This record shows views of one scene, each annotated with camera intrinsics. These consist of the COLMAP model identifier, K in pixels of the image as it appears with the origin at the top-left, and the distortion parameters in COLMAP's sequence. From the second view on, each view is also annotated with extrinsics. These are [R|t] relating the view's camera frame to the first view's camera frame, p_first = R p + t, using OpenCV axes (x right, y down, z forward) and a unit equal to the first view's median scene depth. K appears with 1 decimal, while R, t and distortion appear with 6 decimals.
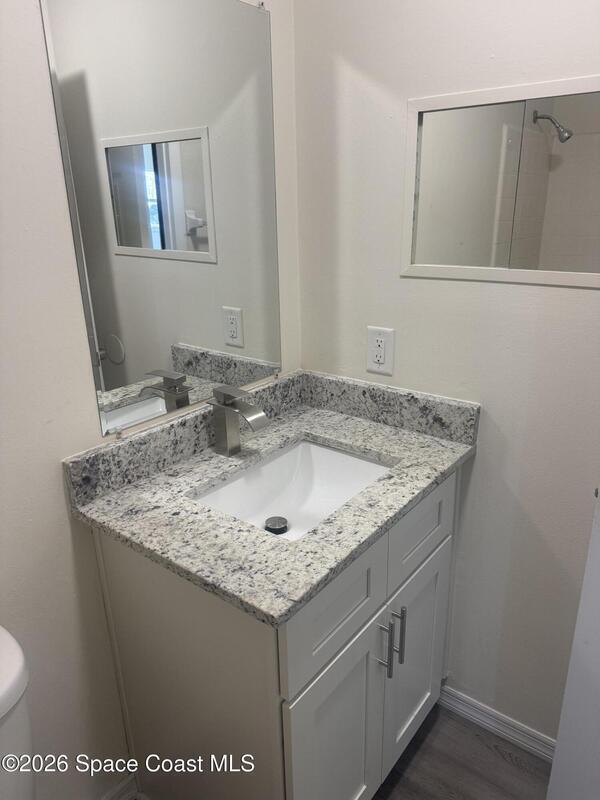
lens RADIAL K [[561.5, 0, 299.9], [0, 561.5, 399.0], [0, 0, 1]] dist [0.039887, -0.005157]
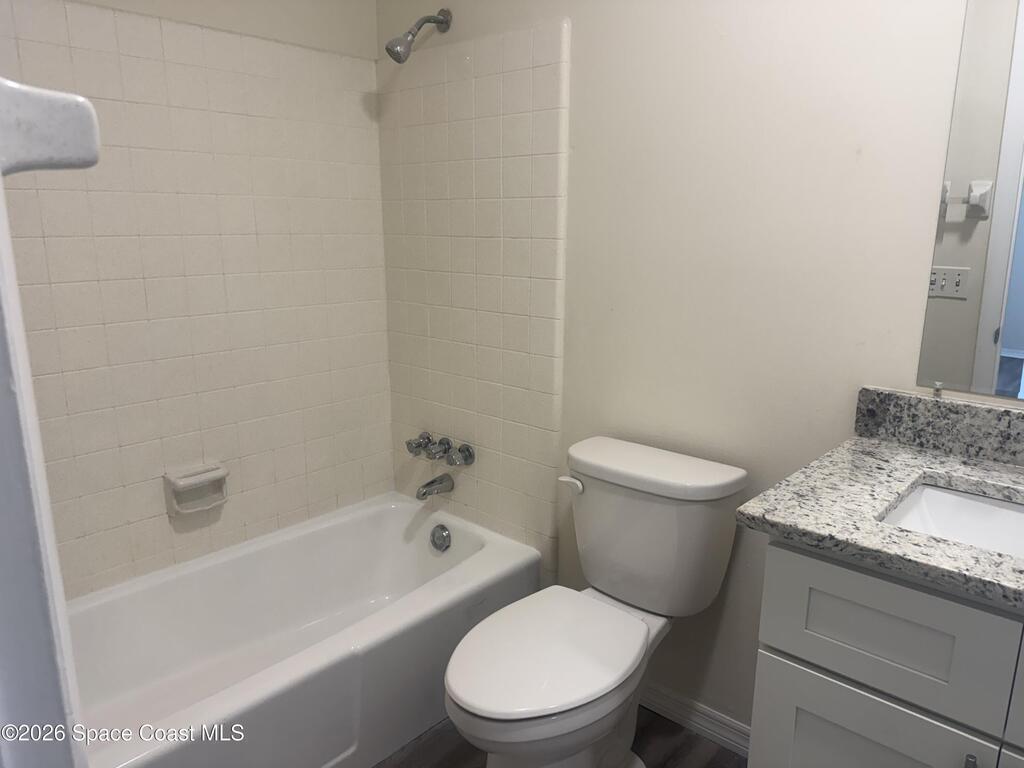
lens RADIAL K [[718.7, 0, 512.8], [0, 718.7, 381.8], [0, 0, 1]] dist [0.039887, -0.005157]
pose [[-0.064154, 0.255809, -0.964596, 0.848756], [-0.340255, 0.903061, 0.262120, -0.024450], [0.938142, 0.345025, 0.029105, 0.344831]]
